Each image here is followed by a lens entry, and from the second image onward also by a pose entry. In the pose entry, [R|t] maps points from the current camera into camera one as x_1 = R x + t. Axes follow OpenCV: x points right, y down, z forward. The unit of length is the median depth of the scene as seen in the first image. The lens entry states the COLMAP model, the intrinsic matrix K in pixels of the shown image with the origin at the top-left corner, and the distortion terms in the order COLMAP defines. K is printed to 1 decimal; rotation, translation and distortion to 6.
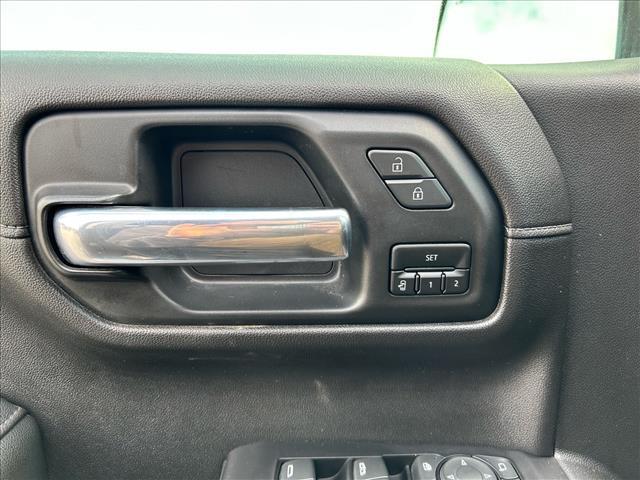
lens RADIAL K [[478.0, 0, 320.0], [0, 478.0, 240.0], [0, 0, 1]] dist [0.034949, -0.005283]
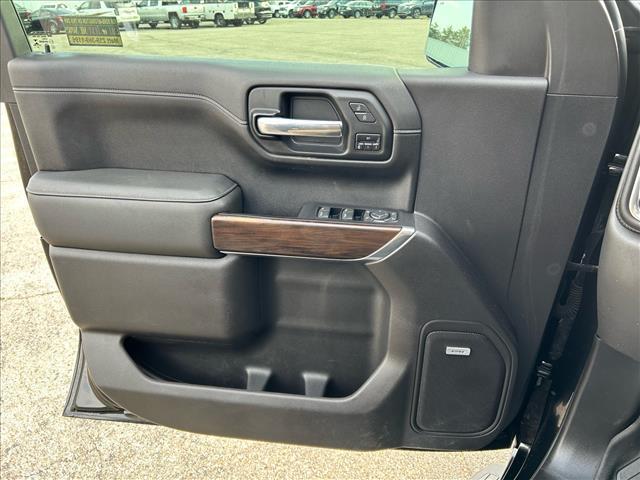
lens RADIAL K [[478.0, 0, 320.0], [0, 478.0, 240.0], [0, 0, 1]] dist [0.034949, -0.005283]
pose [[0.980174, 0.096041, -0.173308, 0.530259], [-0.060624, 0.978091, 0.199155, 0.082313], [0.188638, -0.184700, 0.964521, -2.225730]]
